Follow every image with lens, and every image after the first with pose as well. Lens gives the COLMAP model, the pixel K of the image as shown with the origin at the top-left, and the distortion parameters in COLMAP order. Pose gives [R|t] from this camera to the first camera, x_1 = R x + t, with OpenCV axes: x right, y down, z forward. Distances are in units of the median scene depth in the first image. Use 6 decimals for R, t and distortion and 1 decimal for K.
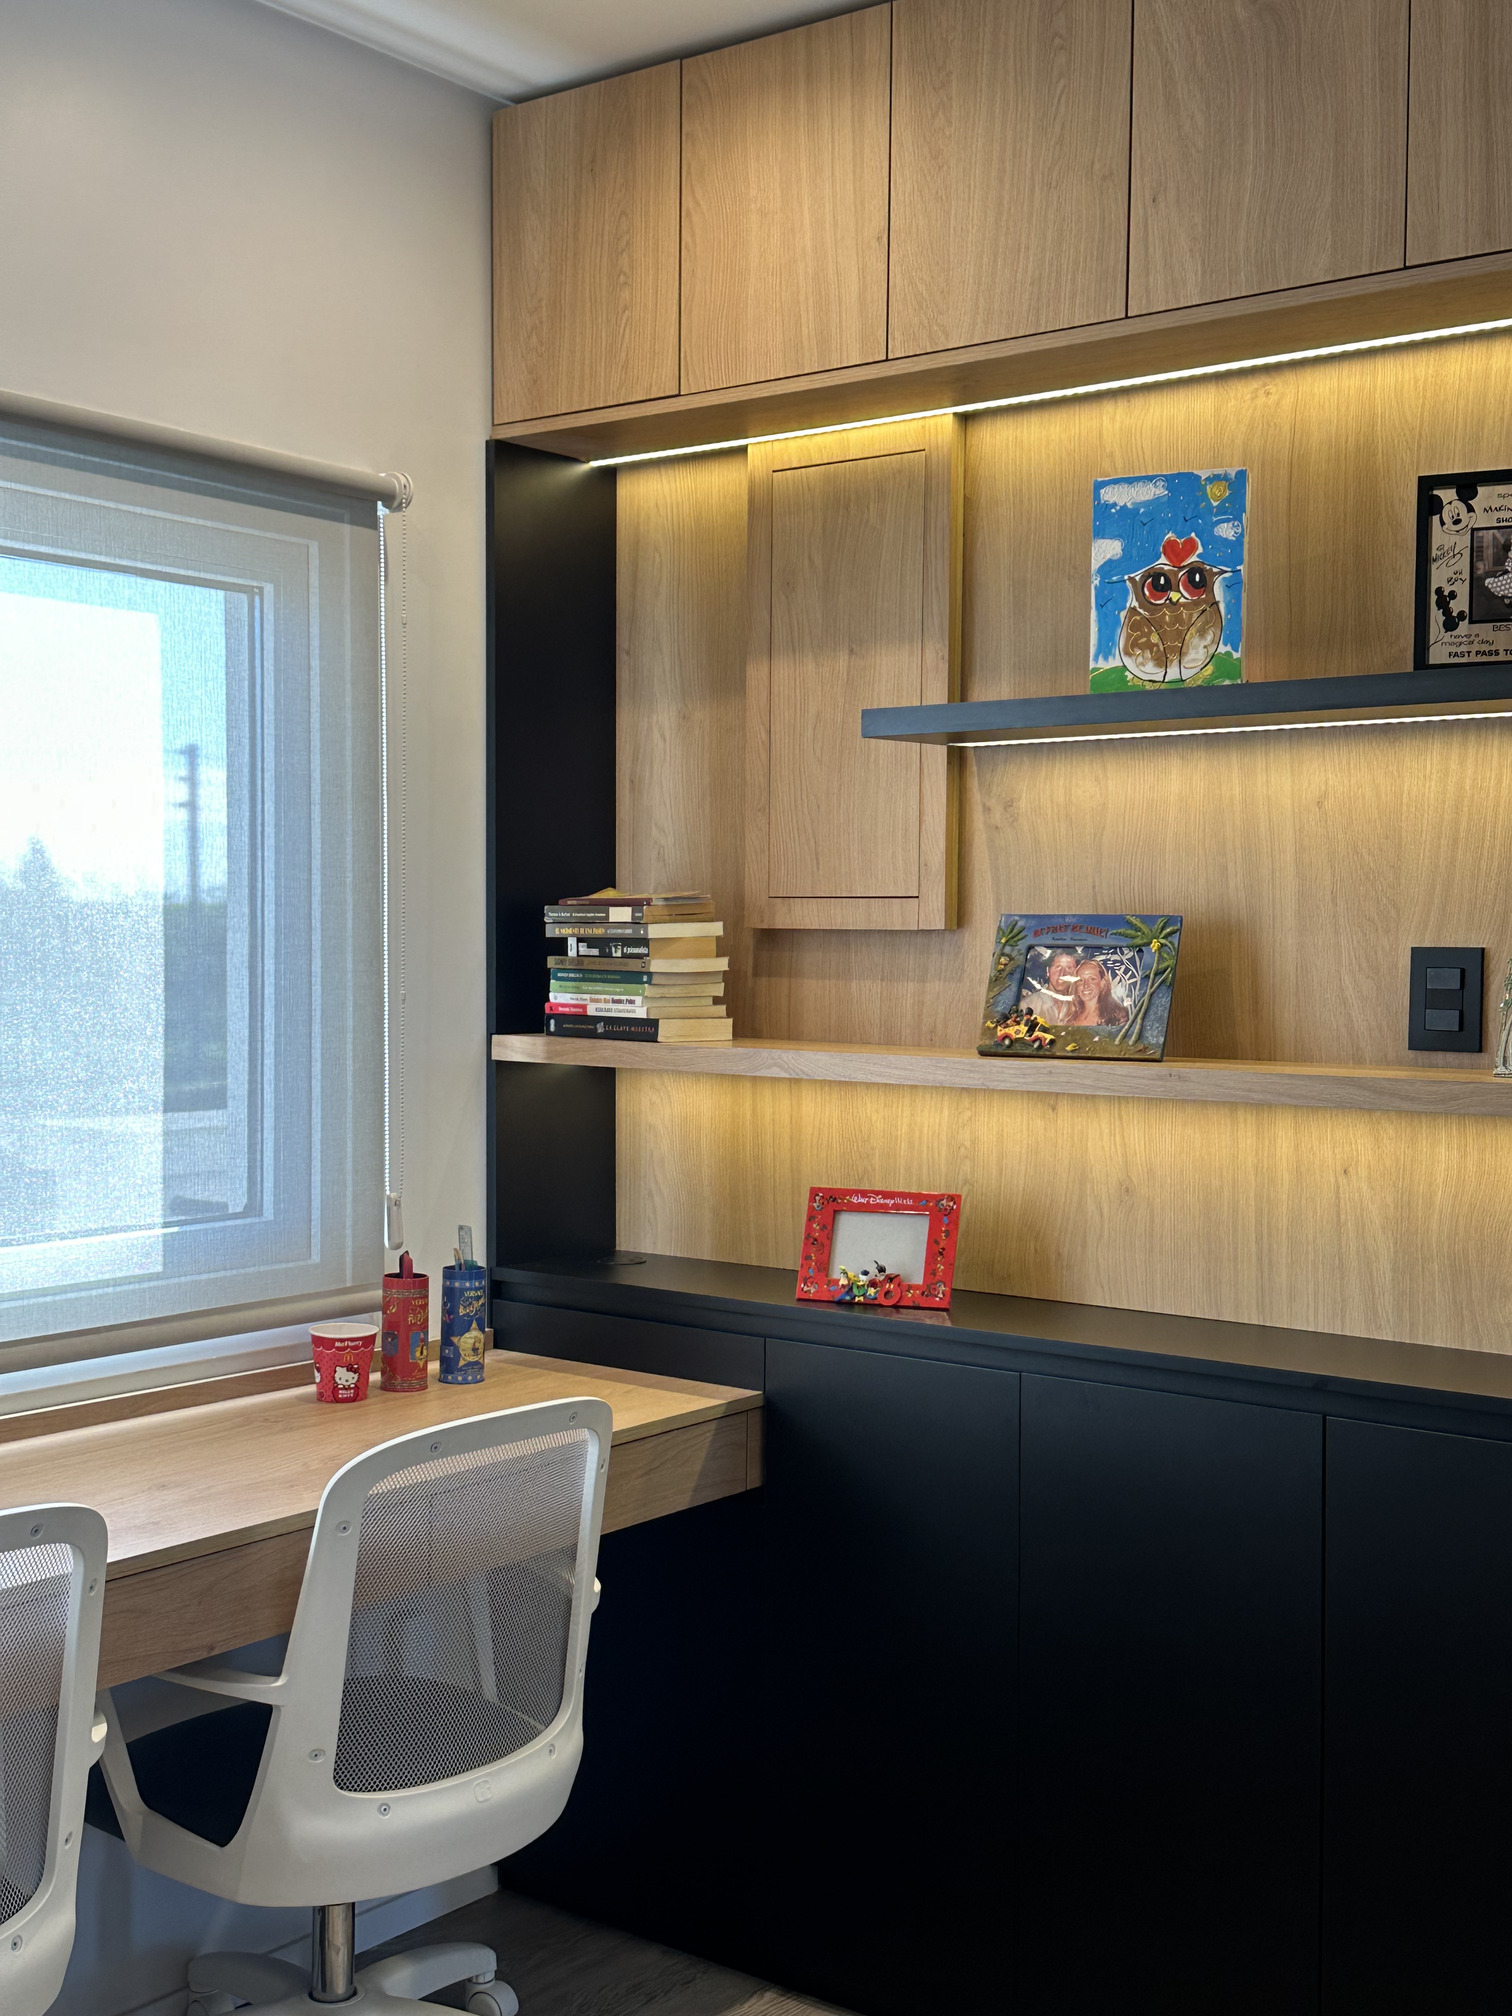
lens RADIAL K [[2380.5, 0, 758.4], [0, 2380.5, 1001.1], [0, 0, 1]] dist [0.084842, 0.000000]
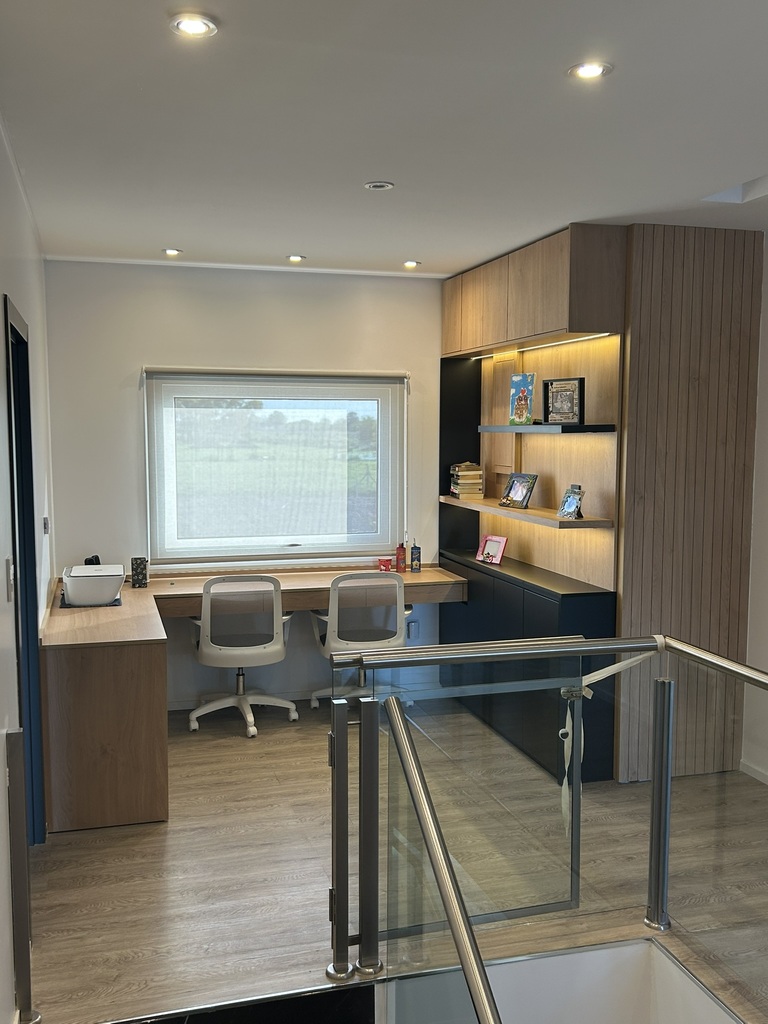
lens RADIAL K [[983.2, 0, 383.2], [0, 983.2, 515.2], [0, 0, 1]] dist [0.007573, 0.000000]
pose [[0.796819, 0.044166, -0.602601, 0.956907], [-0.005299, 0.997797, 0.066124, -0.073651], [0.604194, -0.049496, 0.795298, -0.528442]]
